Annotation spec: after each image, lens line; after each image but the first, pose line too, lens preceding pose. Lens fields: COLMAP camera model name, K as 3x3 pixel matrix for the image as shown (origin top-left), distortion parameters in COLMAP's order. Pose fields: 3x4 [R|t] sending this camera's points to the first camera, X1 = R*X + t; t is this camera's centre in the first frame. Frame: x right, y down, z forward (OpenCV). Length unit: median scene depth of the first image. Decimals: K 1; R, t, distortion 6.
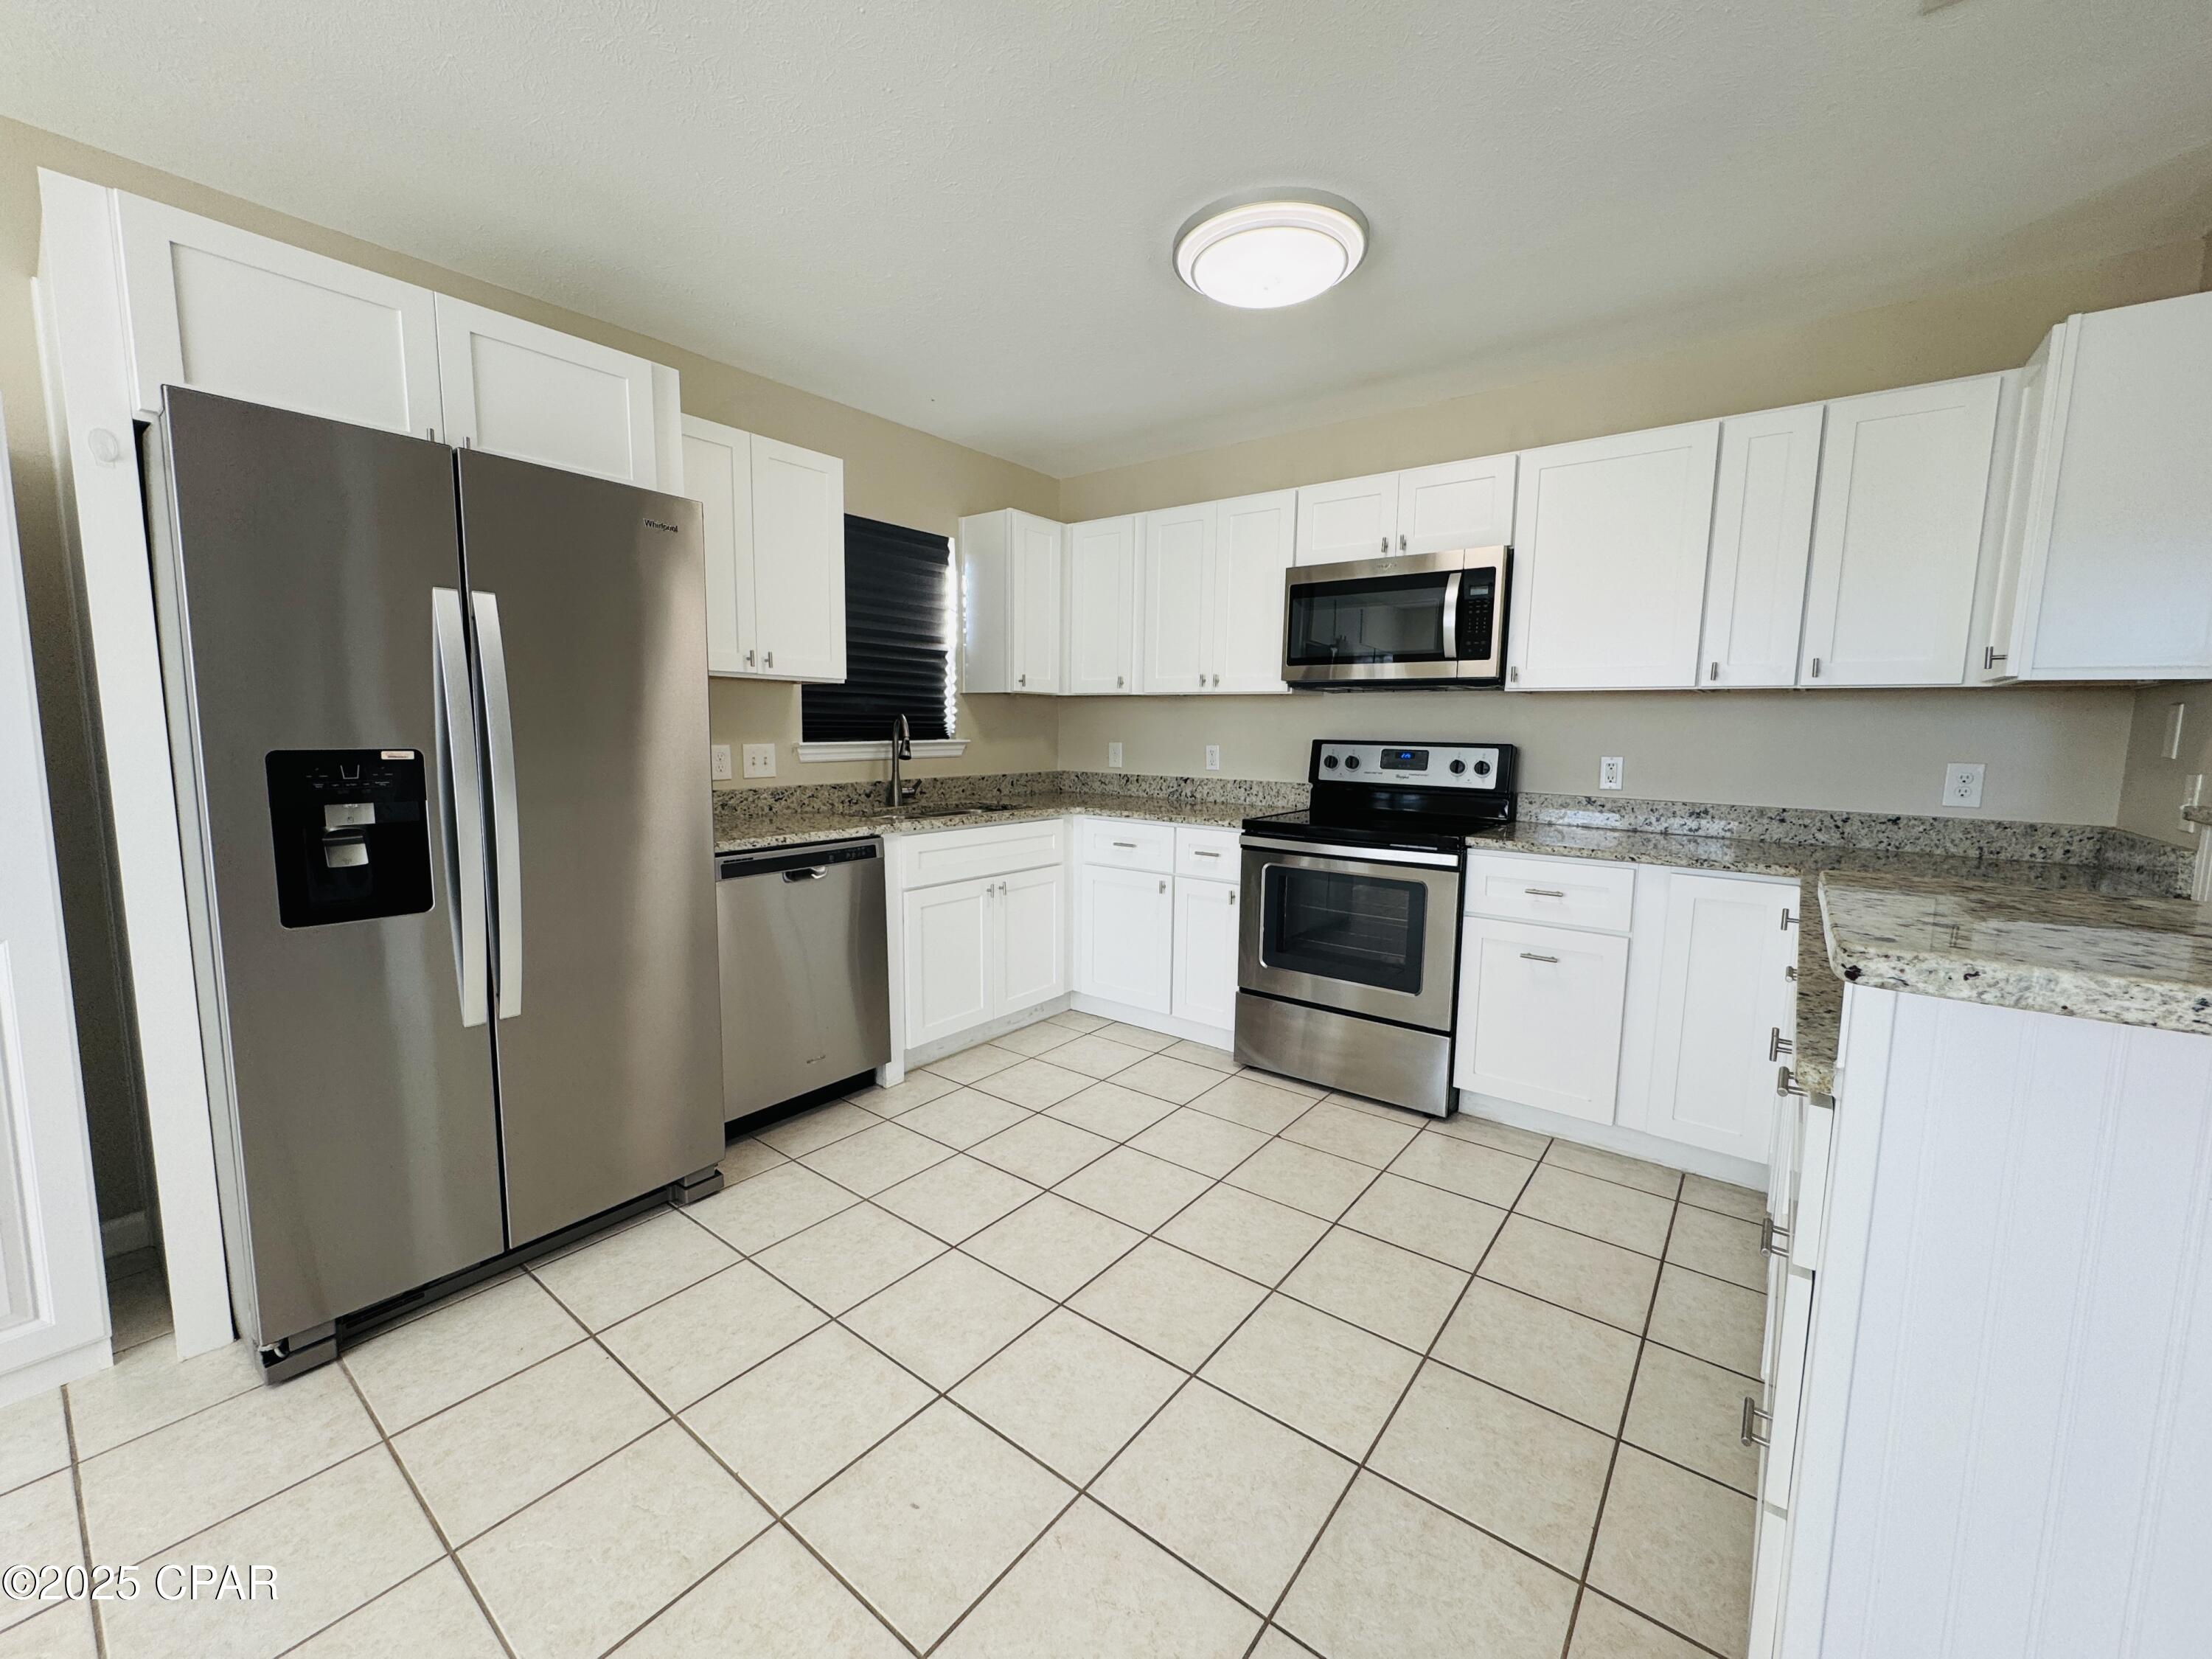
lens RADIAL K [[885.9, 0, 1101.9], [0, 885.9, 827.9], [0, 0, 1]] dist [-0.001193, 0.000262]
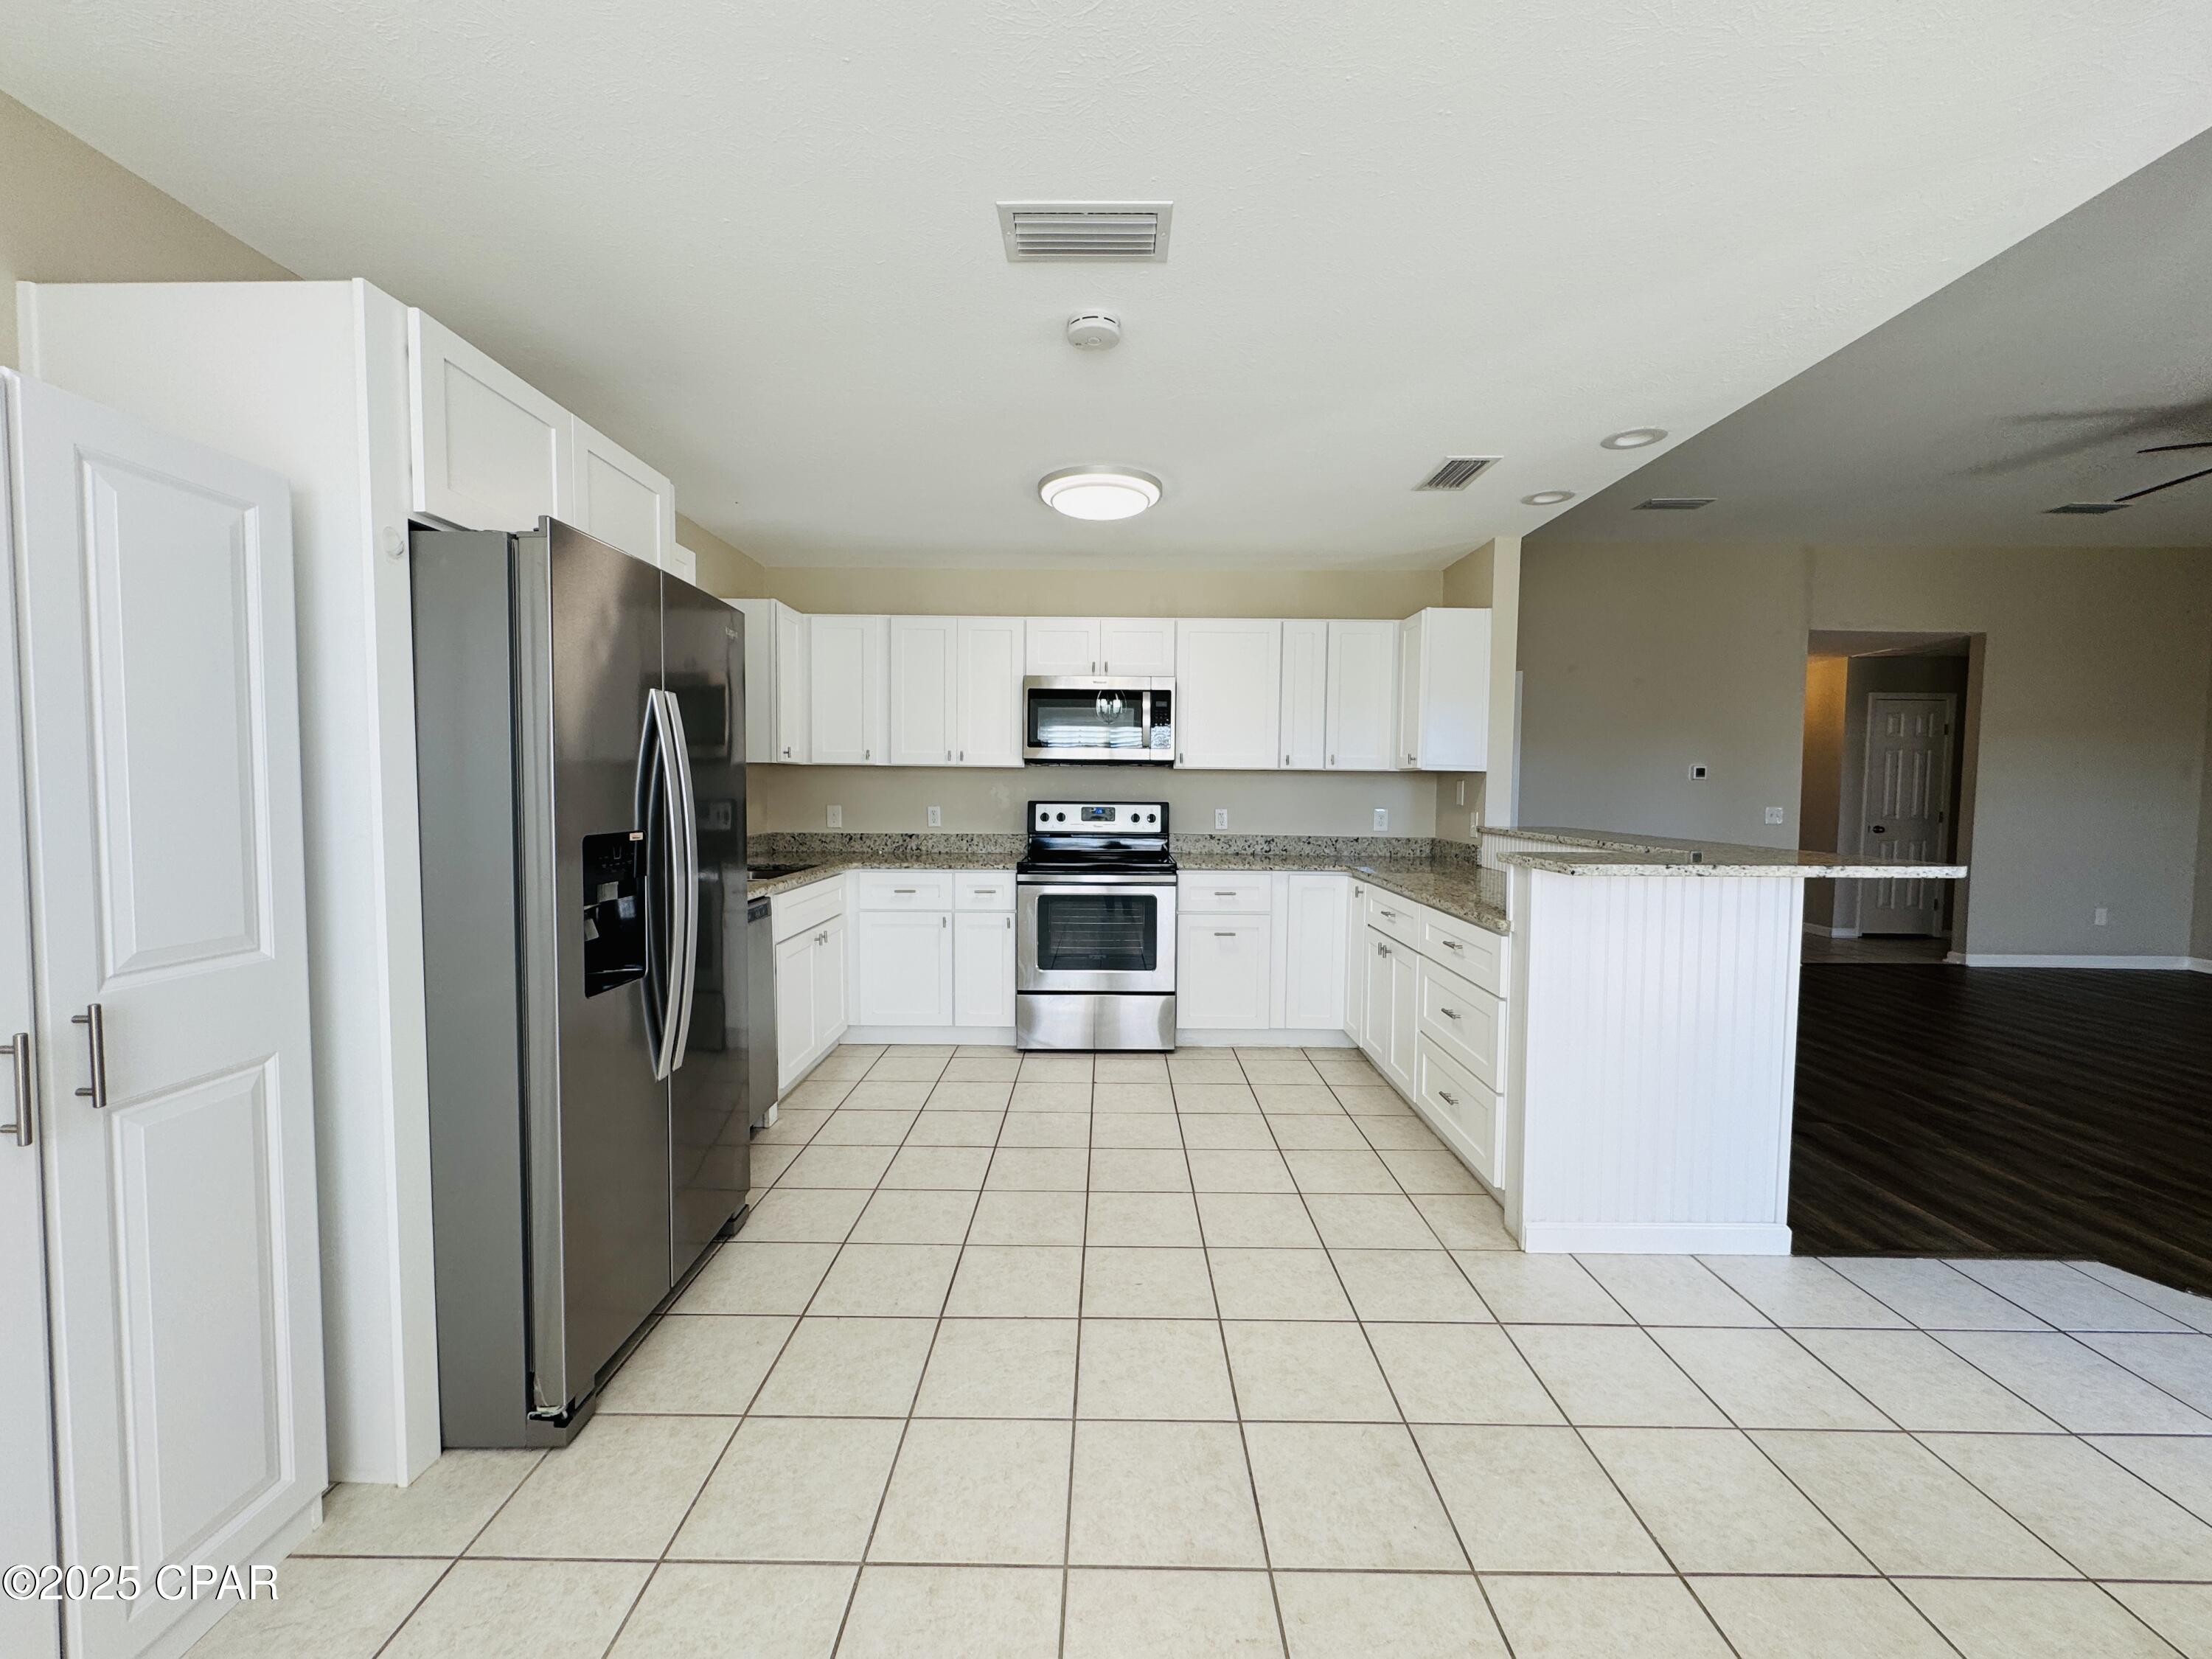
lens RADIAL K [[885.9, 0, 1104.9], [0, 885.9, 828.8], [0, 0, 1]] dist [-0.001193, 0.000262]
pose [[0.792264, -0.037681, 0.609014, -0.595178], [0.072880, 0.996790, -0.033137, -0.007053], [-0.605811, 0.070638, 0.792467, -0.148037]]
